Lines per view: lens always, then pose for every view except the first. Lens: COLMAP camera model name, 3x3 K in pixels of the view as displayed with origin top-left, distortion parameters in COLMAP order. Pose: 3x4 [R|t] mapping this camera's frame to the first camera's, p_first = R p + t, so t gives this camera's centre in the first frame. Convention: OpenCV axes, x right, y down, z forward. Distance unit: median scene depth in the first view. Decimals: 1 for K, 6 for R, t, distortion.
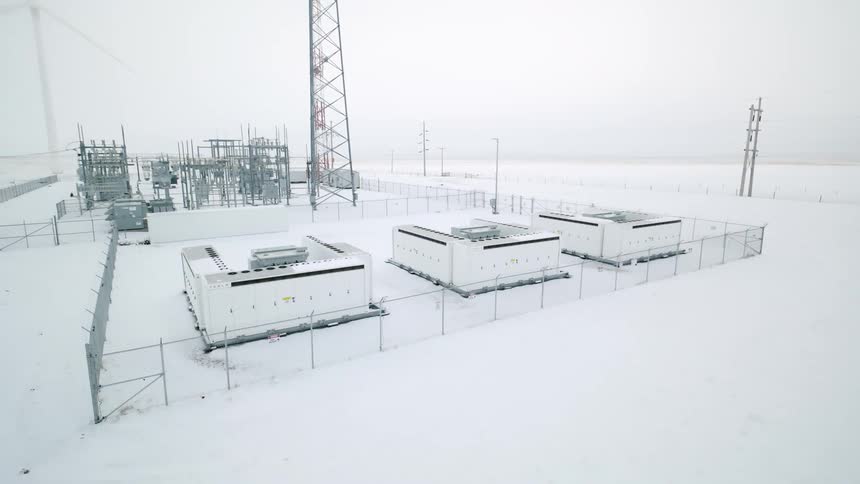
lens RADIAL K [[471.8, 0, 430.0], [0, 471.8, 242.0], [0, 0, 1]] dist [-0.002149, 0.000058]
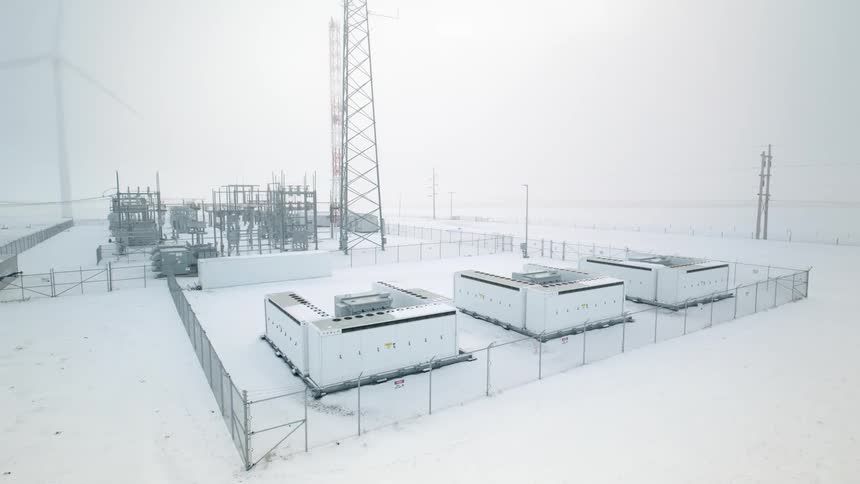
lens RADIAL K [[471.8, 0, 430.0], [0, 471.8, 242.0], [0, 0, 1]] dist [-0.002149, 0.000058]
pose [[0.999972, -0.003223, 0.006749, -0.112281], [0.003814, 0.995978, -0.089518, -0.004926], [-0.006433, 0.089542, 0.995962, -0.021817]]
